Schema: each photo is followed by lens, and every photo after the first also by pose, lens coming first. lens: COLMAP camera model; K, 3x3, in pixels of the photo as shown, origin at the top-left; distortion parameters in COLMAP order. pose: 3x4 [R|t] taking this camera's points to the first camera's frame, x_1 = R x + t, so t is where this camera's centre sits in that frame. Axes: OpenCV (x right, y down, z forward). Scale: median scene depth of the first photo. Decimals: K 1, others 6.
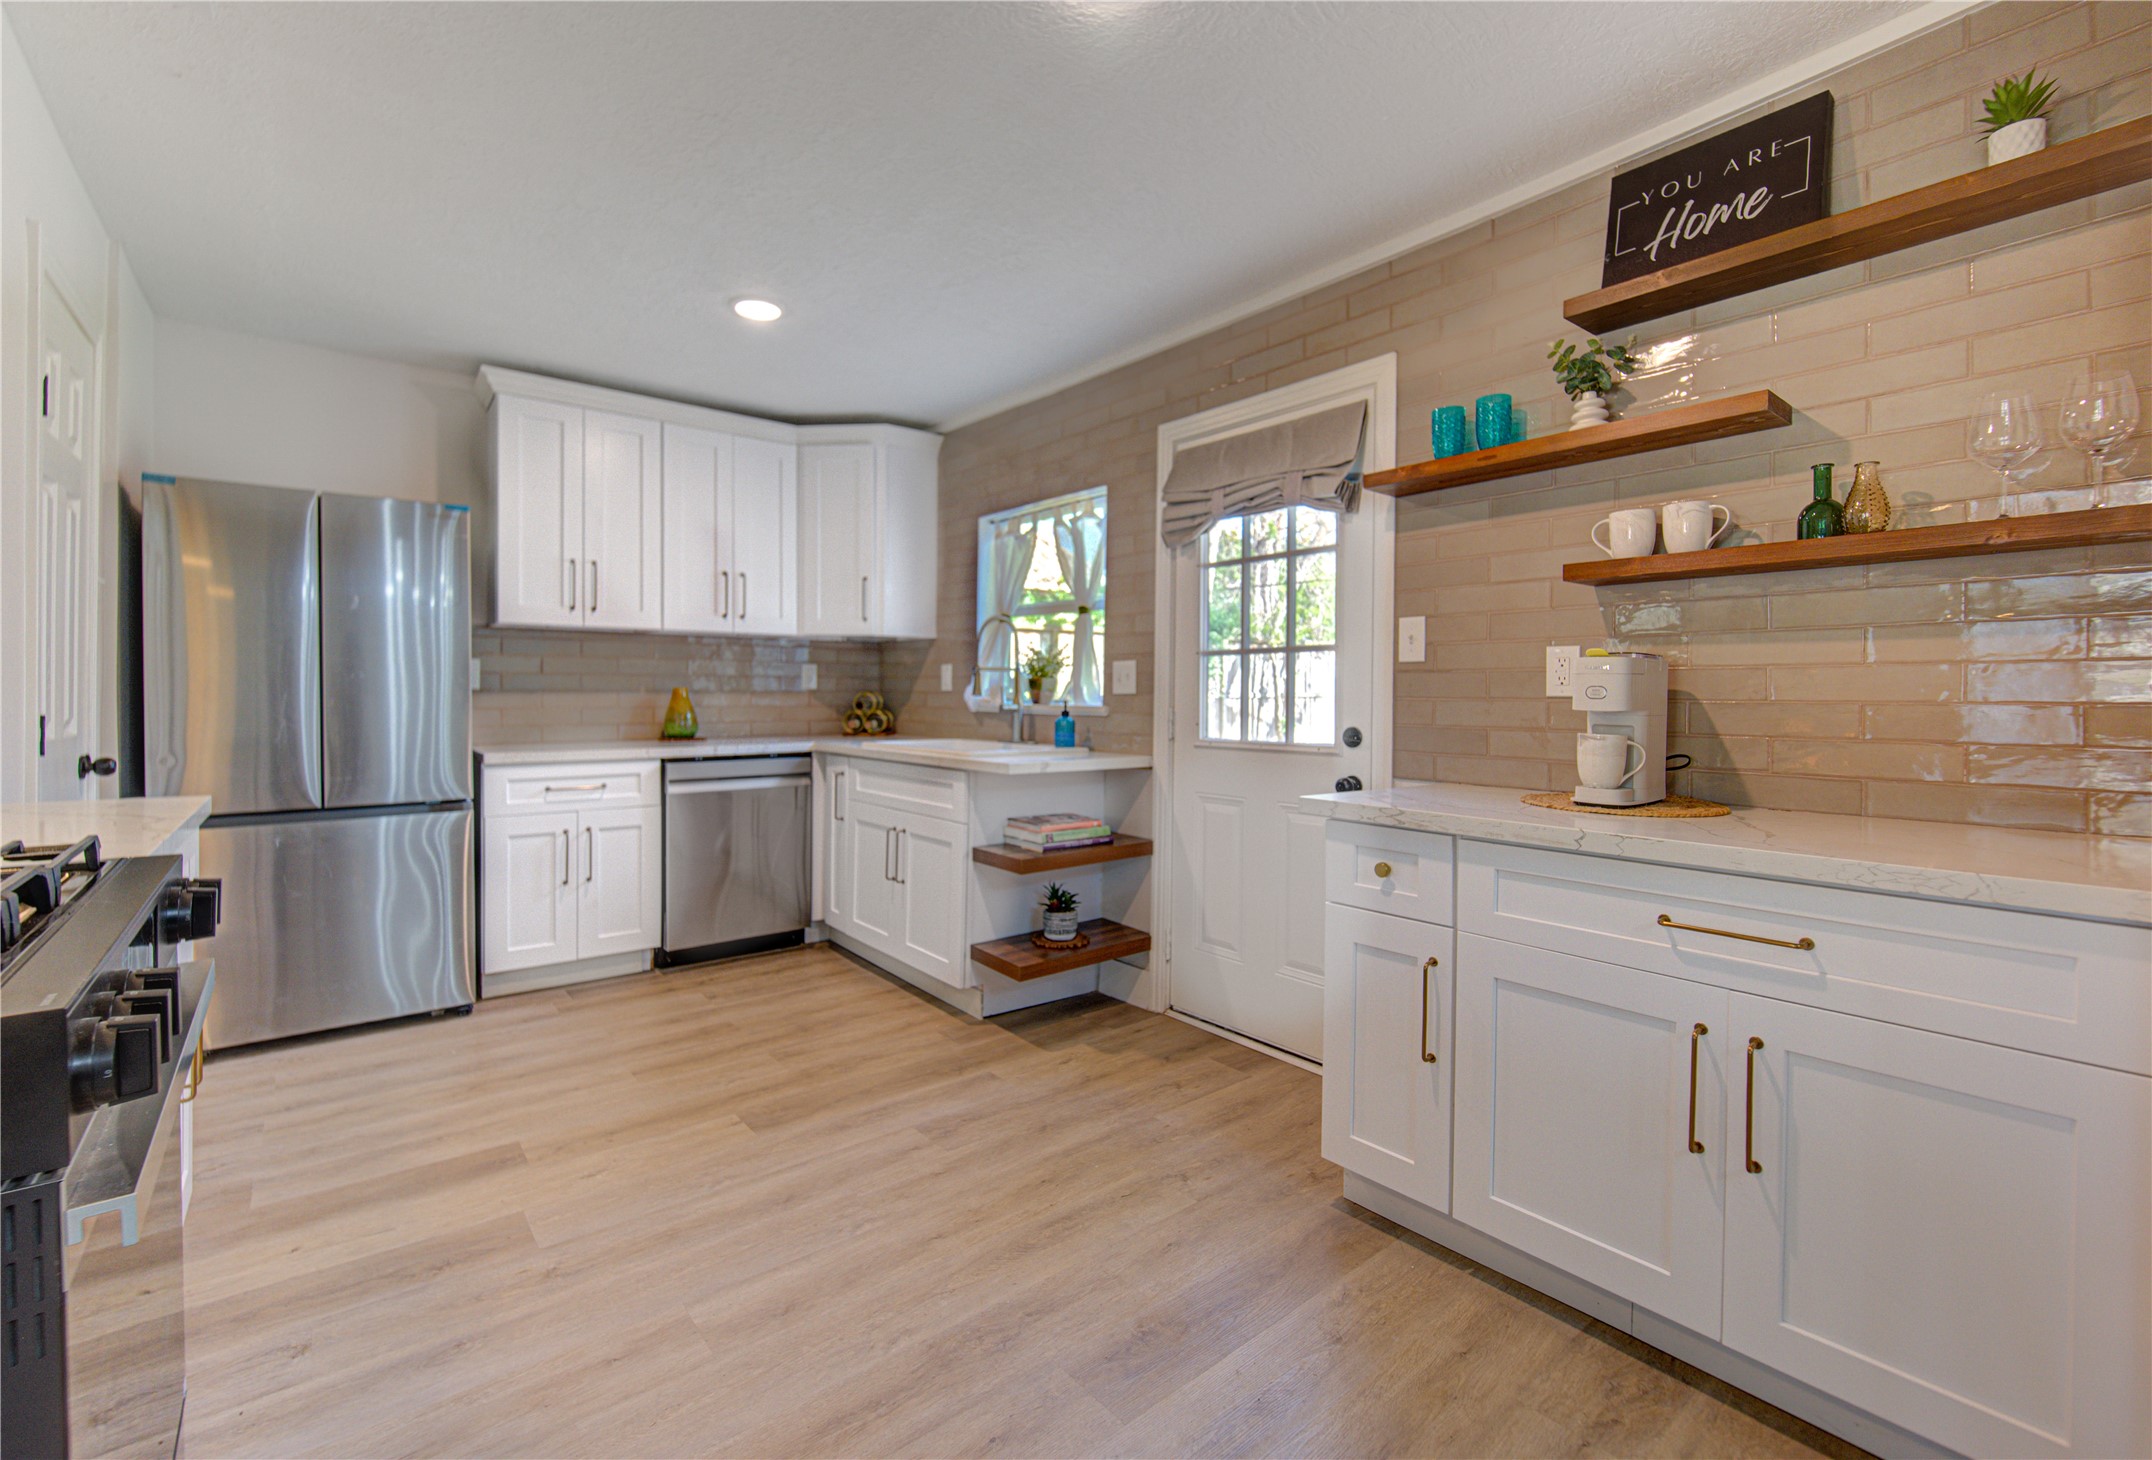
lens RADIAL K [[933.3, 0, 1072.3], [0, 933.3, 700.3], [0, 0, 1]] dist [-0.010425, -0.008578]
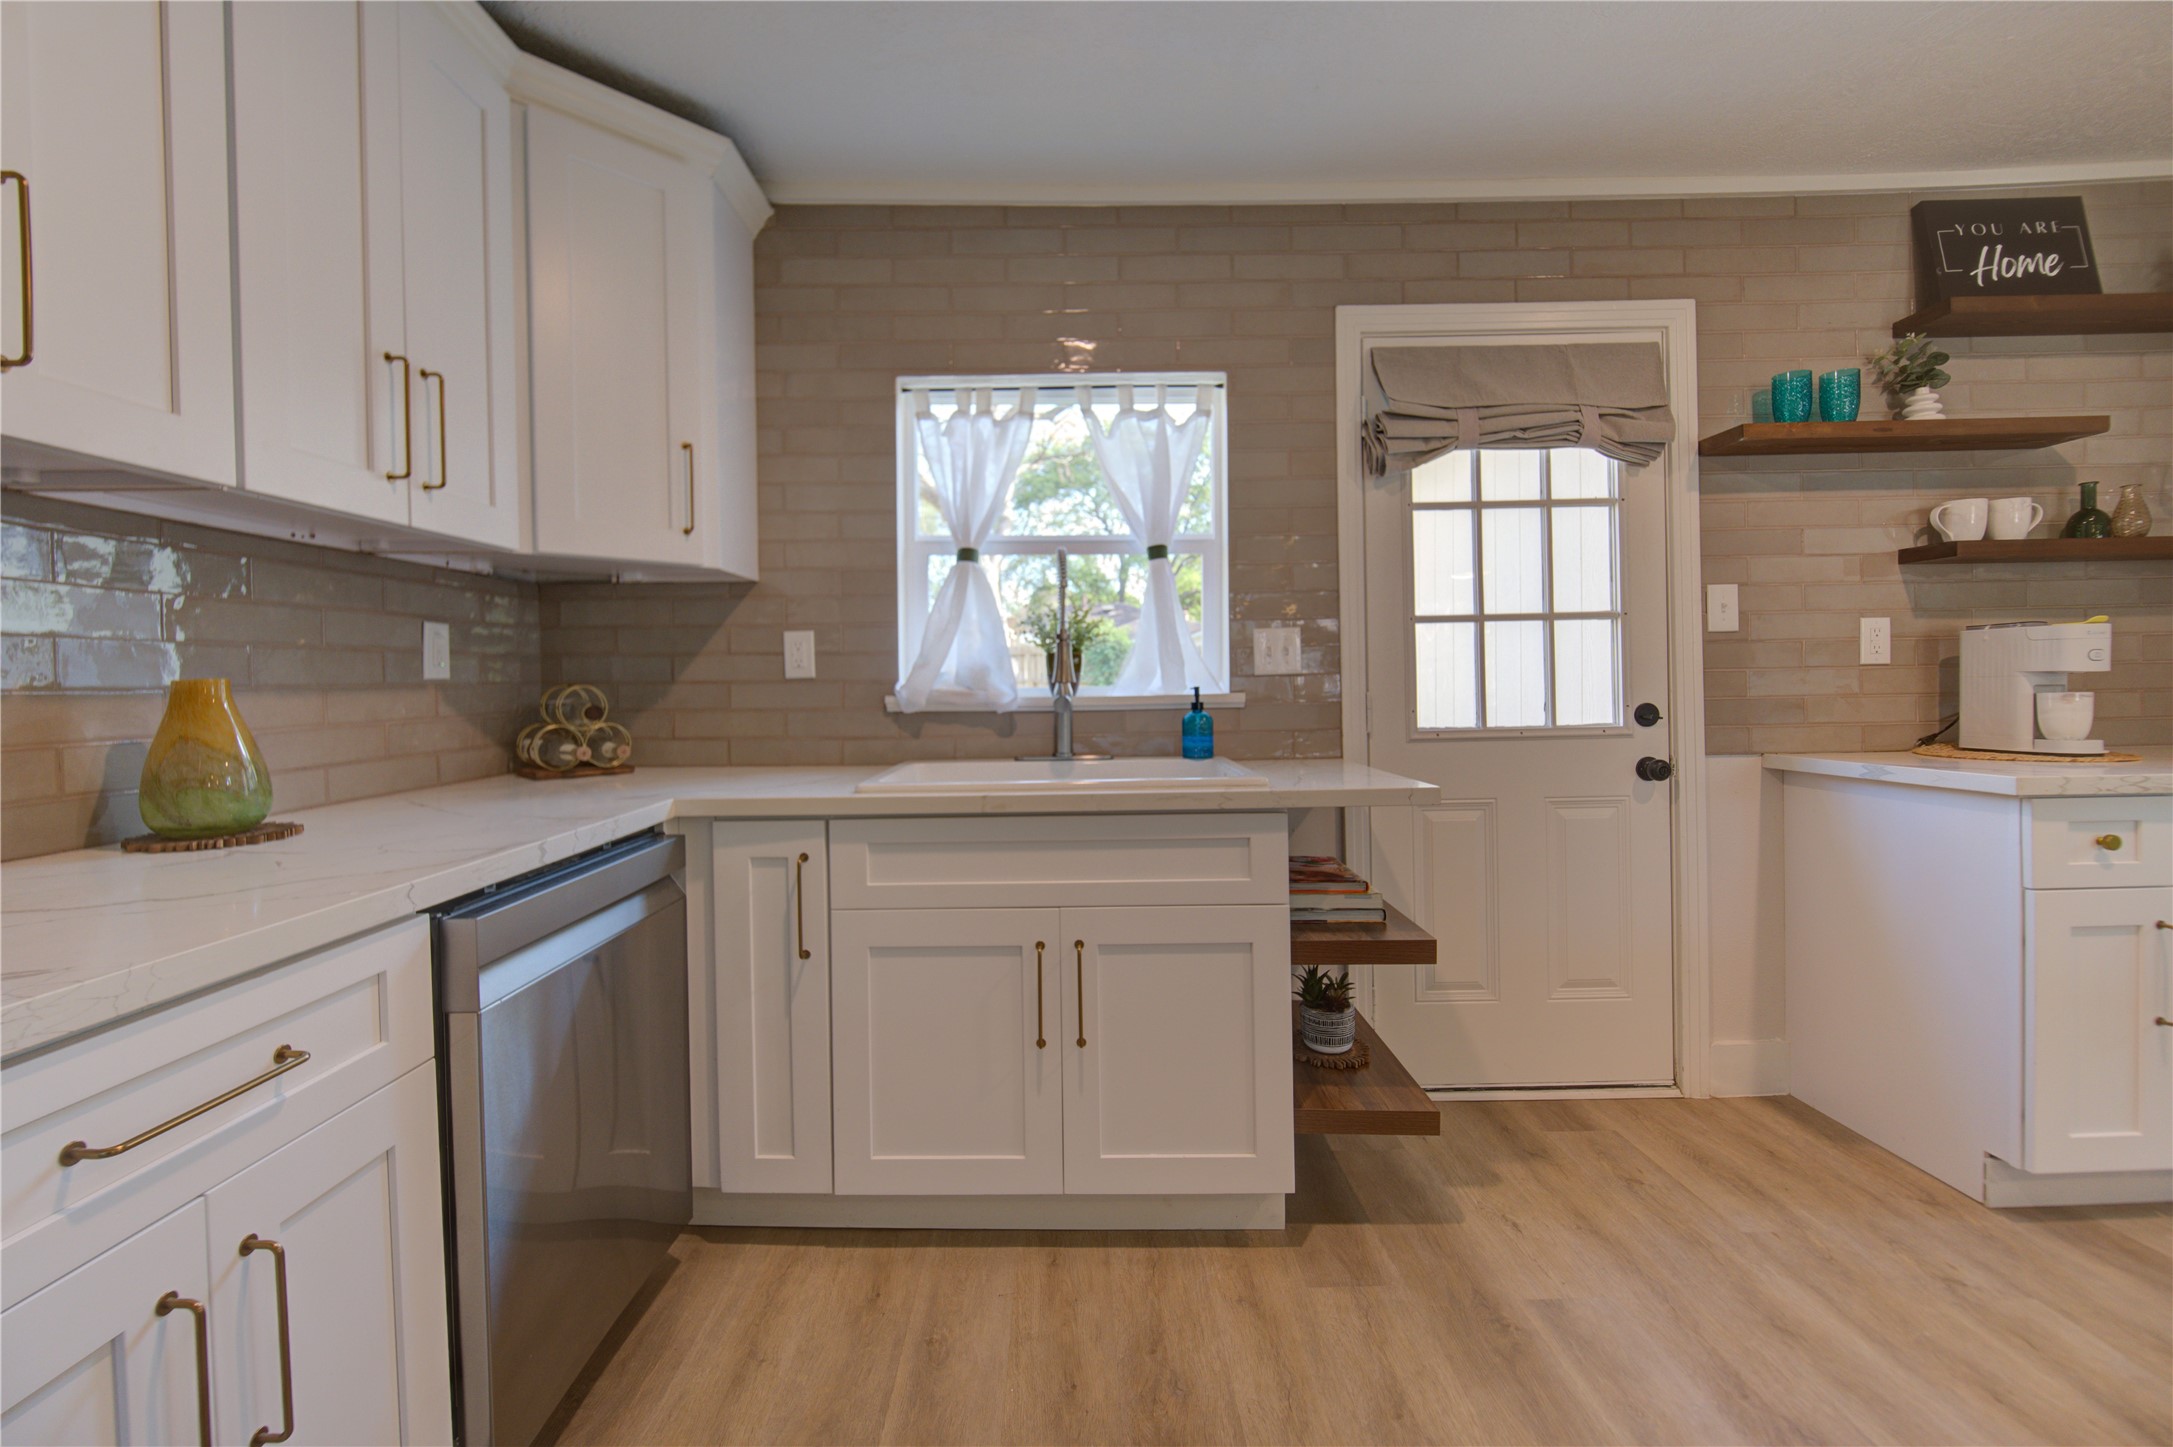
lens RADIAL K [[900.9, 0, 1078.0], [0, 900.9, 703.5], [0, 0, 1]] dist [-0.009357, -0.000826]
pose [[0.629184, -0.032702, 0.776568, -0.716458], [0.027409, 0.999427, 0.019880, -0.003525], [-0.776773, 0.008777, 0.629720, 0.872845]]
